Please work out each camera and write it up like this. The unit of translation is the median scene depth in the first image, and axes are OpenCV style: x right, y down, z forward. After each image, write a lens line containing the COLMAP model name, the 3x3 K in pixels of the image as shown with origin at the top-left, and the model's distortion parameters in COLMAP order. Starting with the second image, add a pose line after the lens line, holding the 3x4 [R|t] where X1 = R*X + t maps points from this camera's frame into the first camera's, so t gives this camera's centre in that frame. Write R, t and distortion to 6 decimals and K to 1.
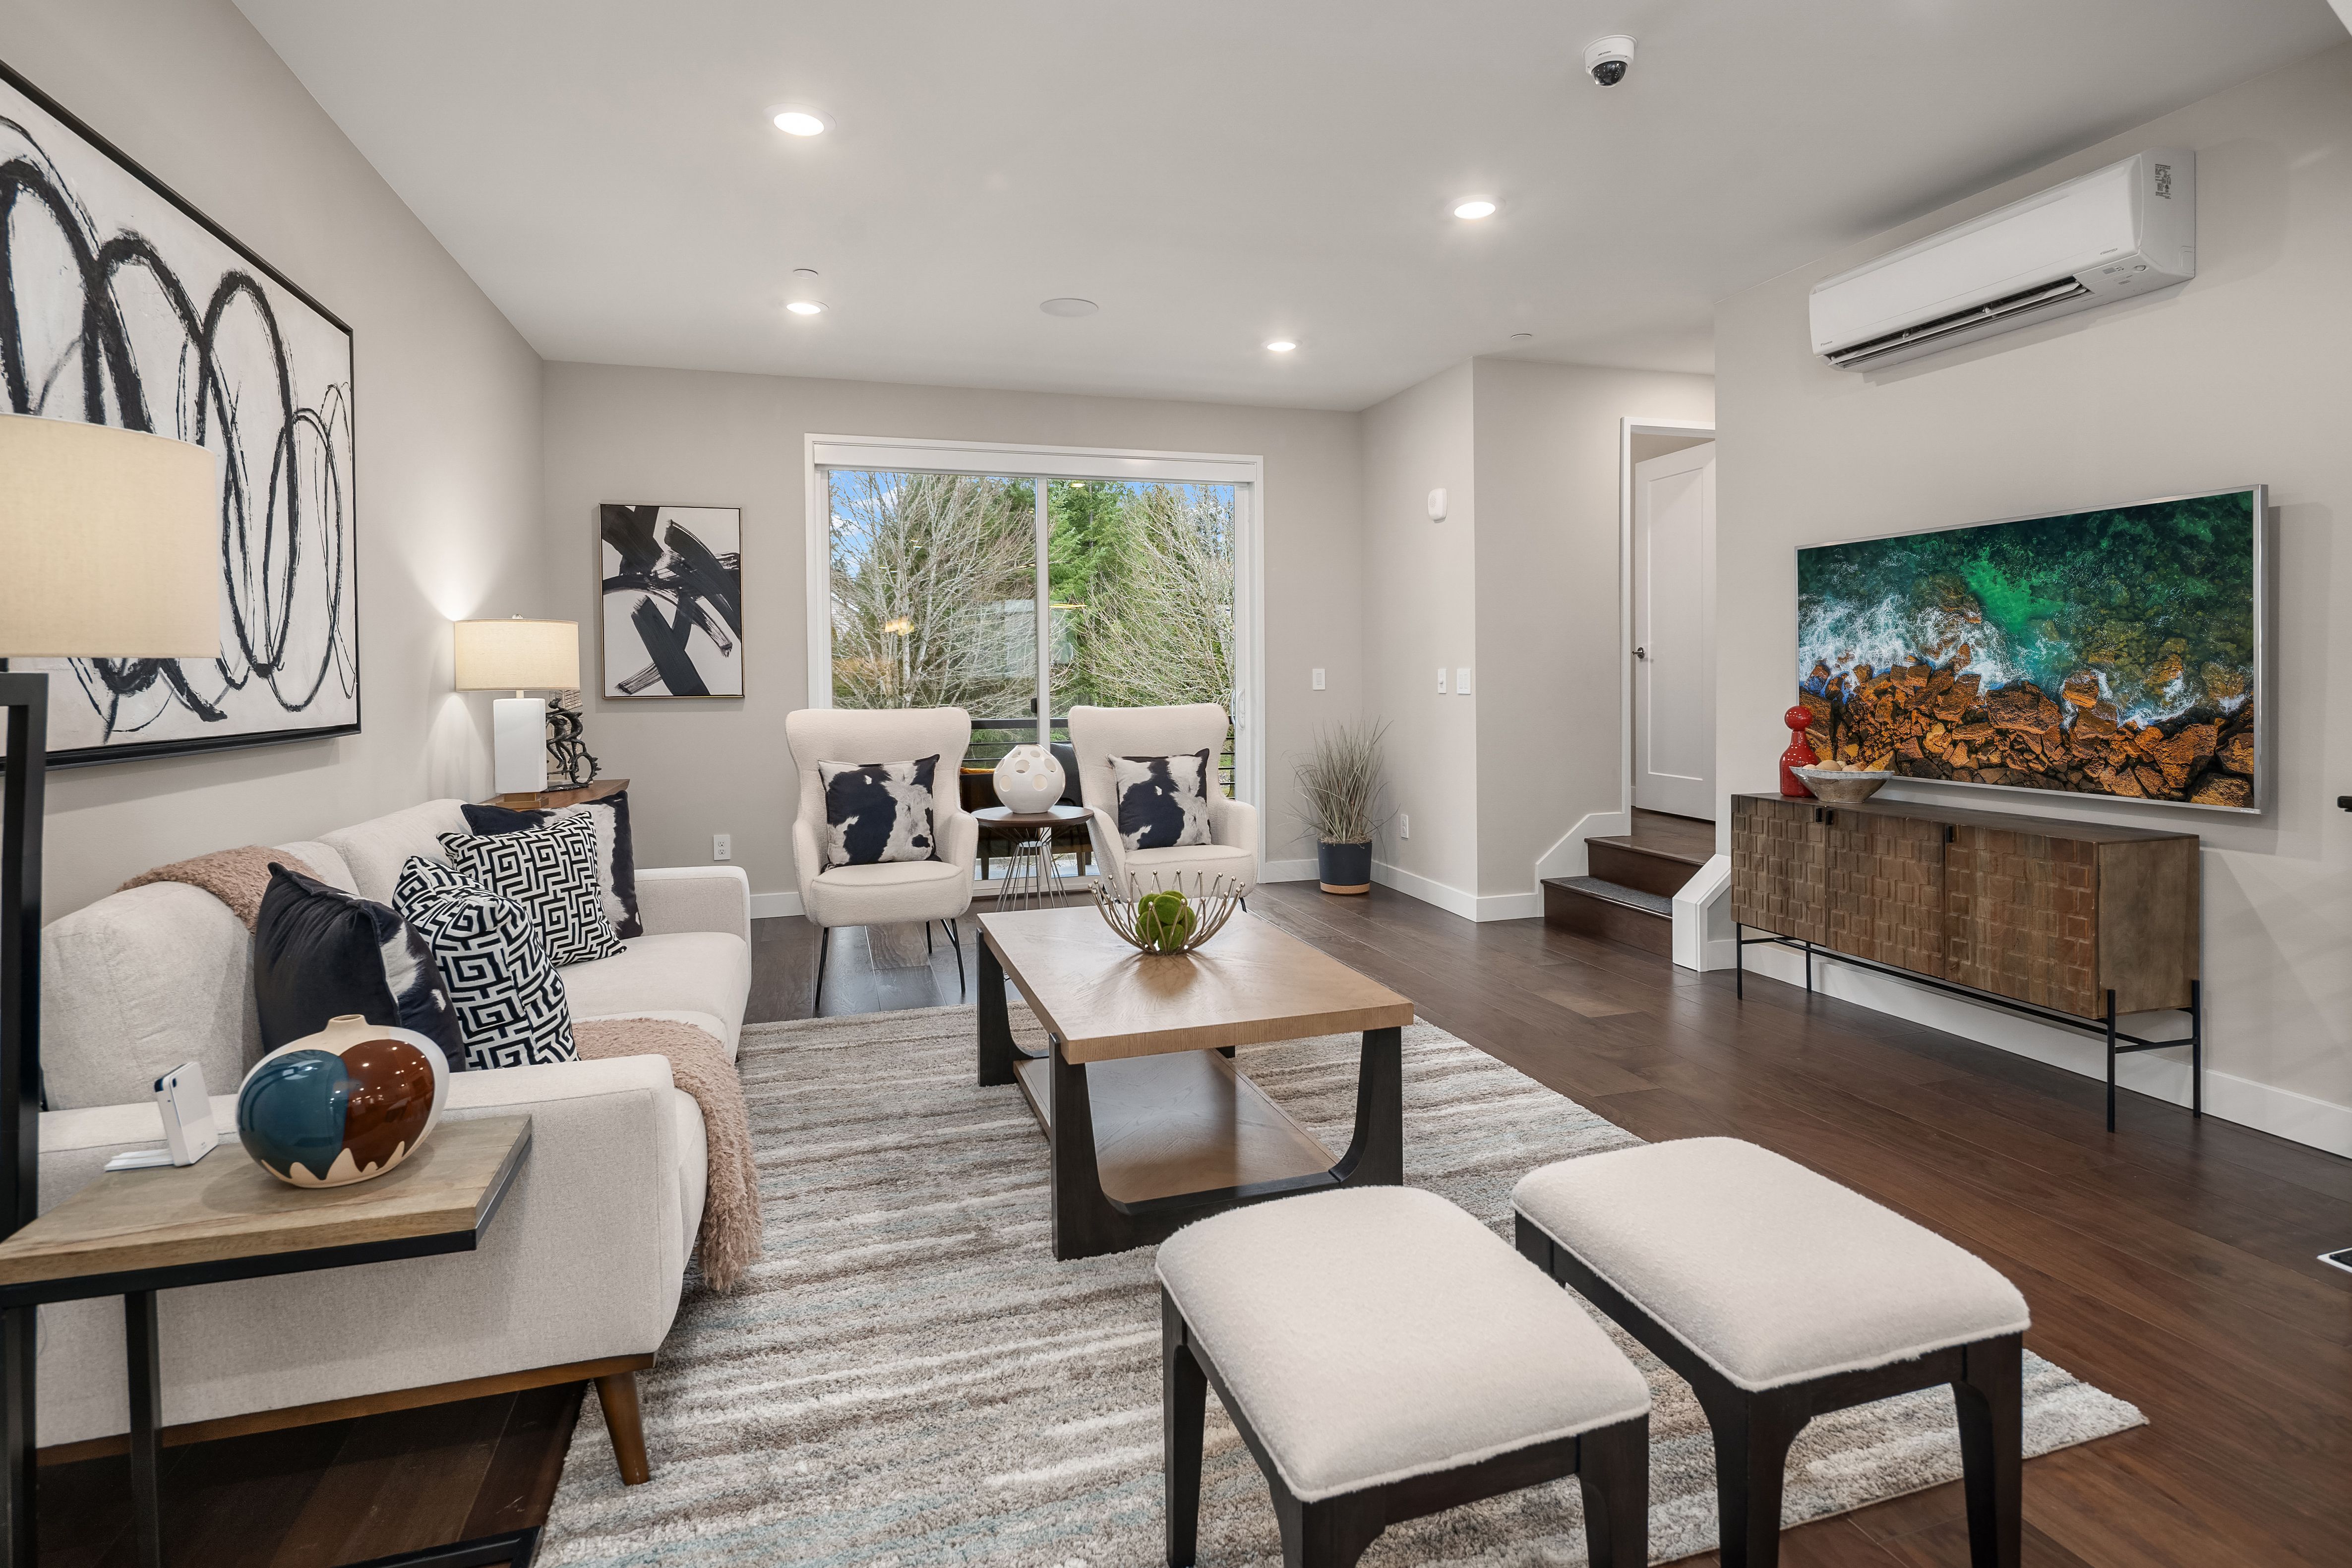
lens RADIAL K [[1150.1, 0, 1179.2], [0, 1150.1, 687.5], [0, 0, 1]] dist [-0.000070, -0.000120]
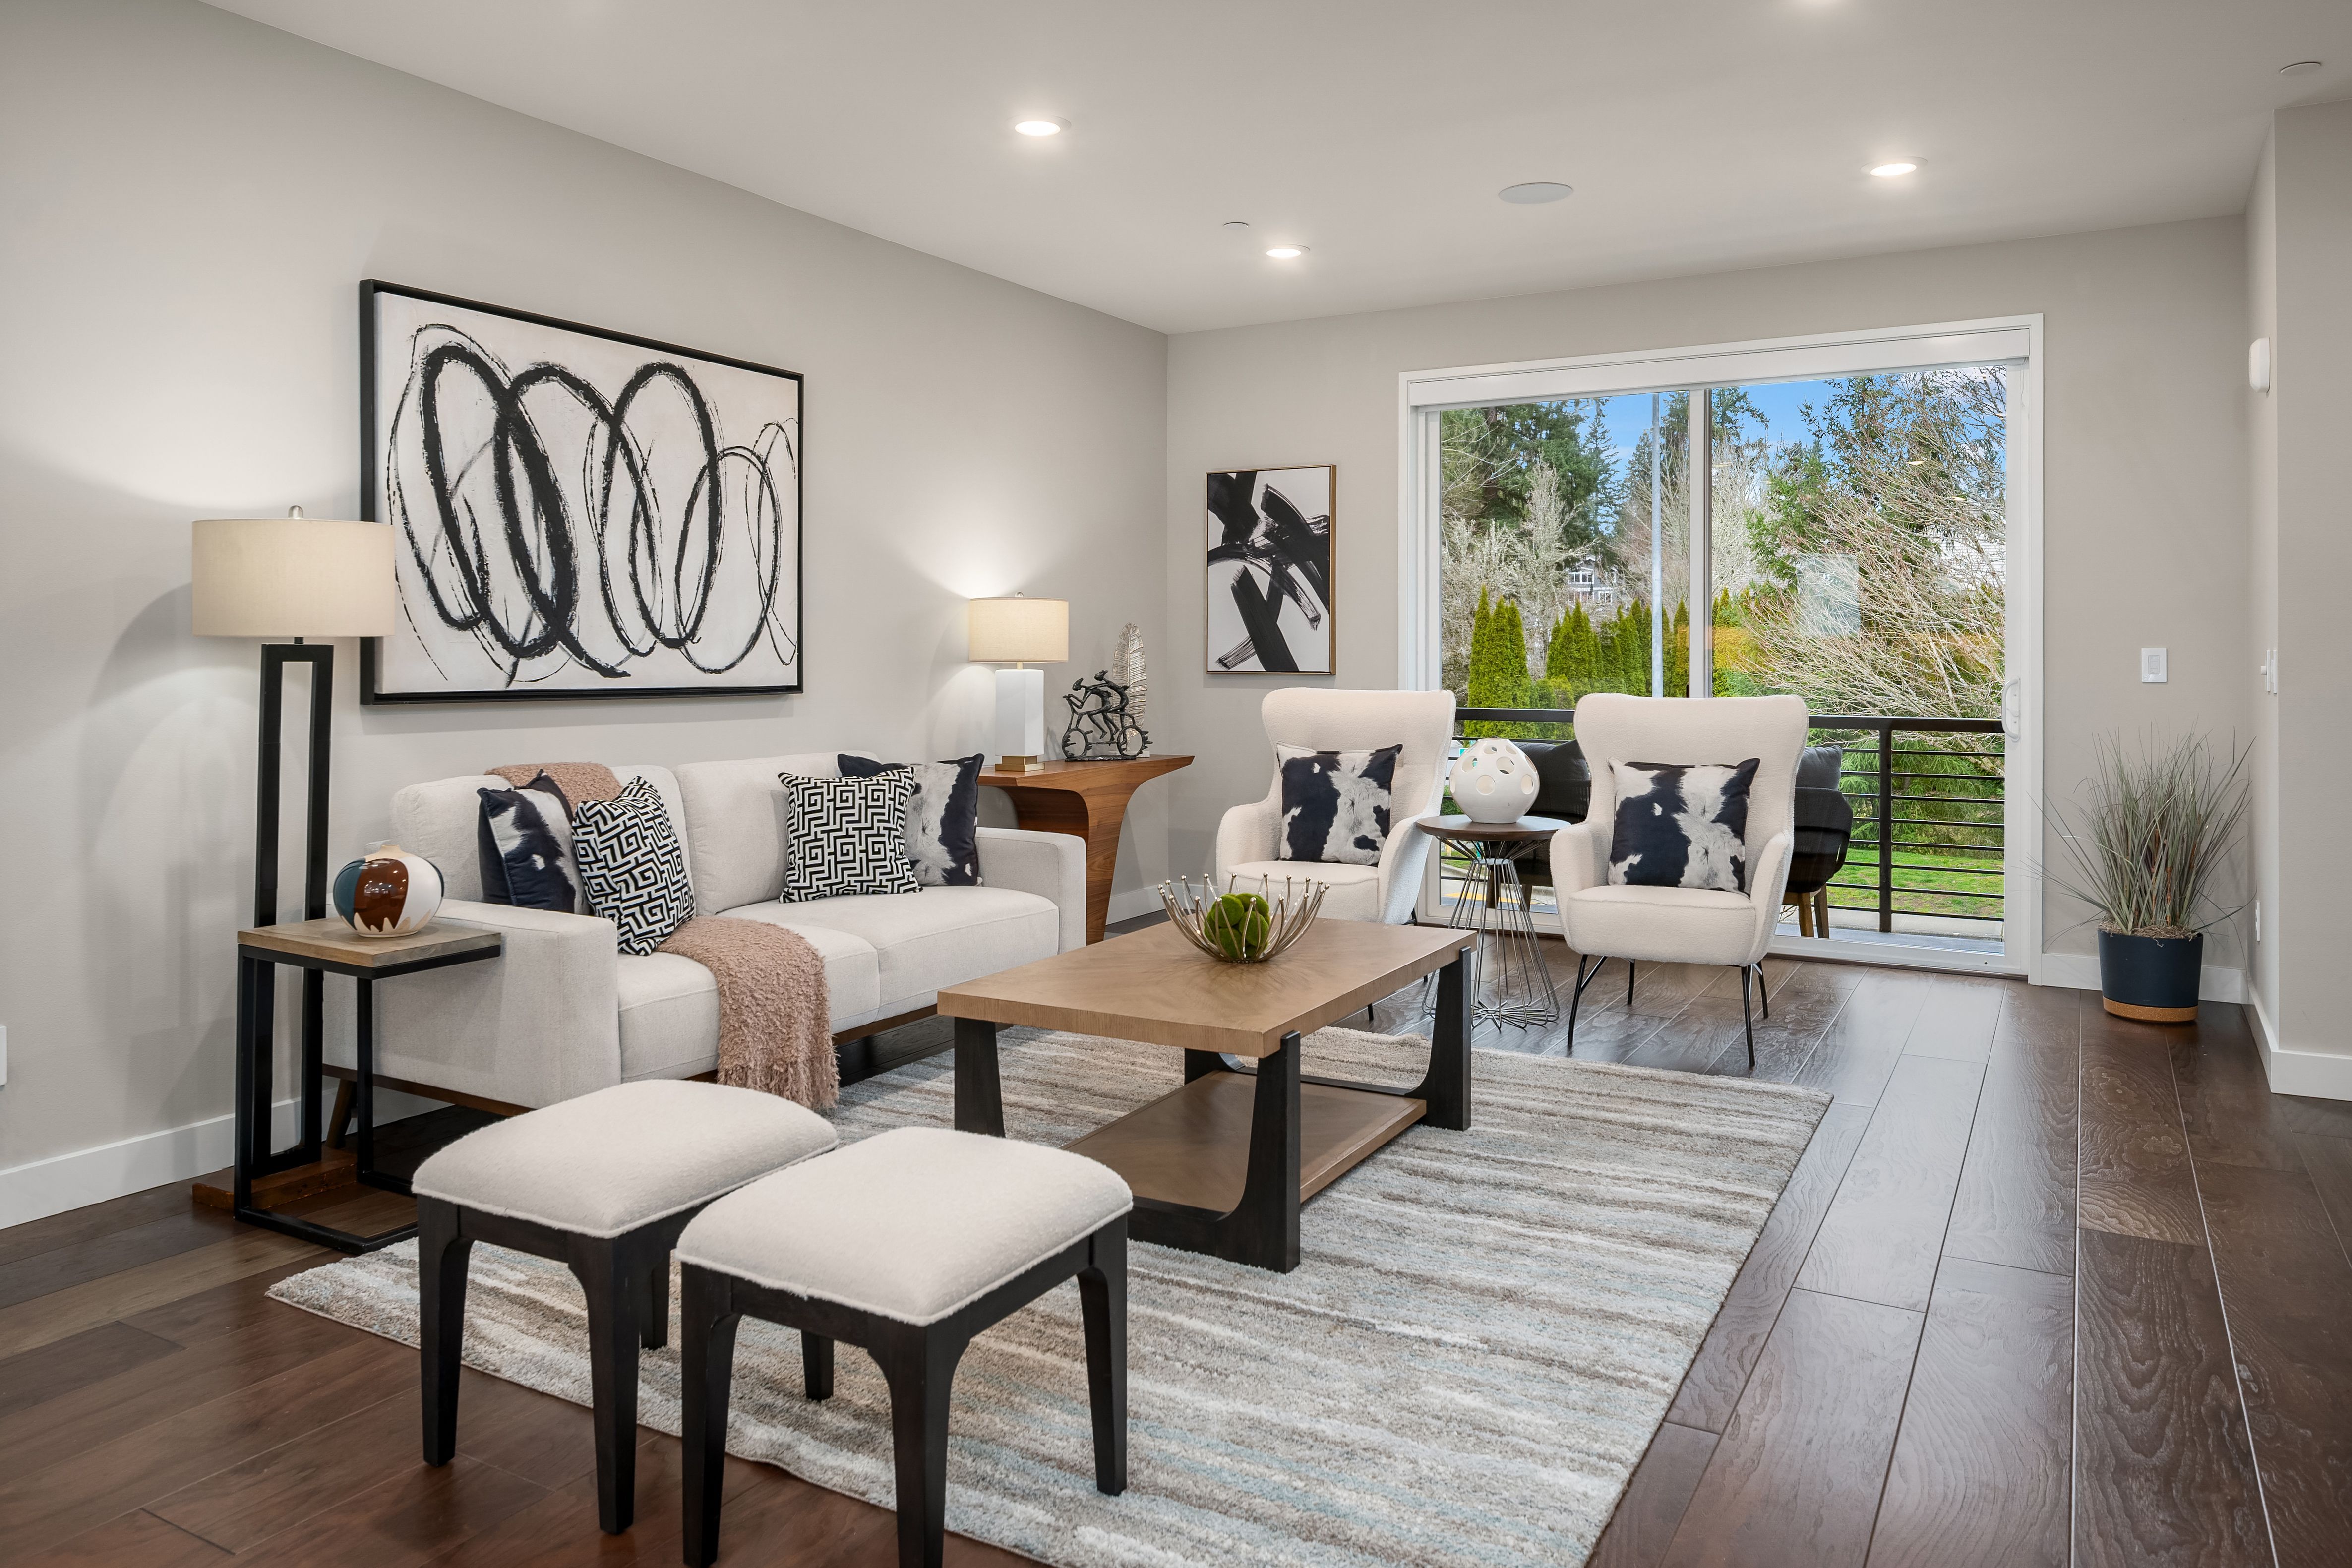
lens RADIAL K [[1602.1, 0, 1174.8], [0, 1602.1, 637.9], [0, 0, 1]] dist [-0.000962, 0.000013]
pose [[0.684227, 0.002781, -0.729263, 0.564283], [-0.016319, 0.999801, -0.011499, -0.004878], [0.729086, 0.019769, 0.684136, 0.063867]]
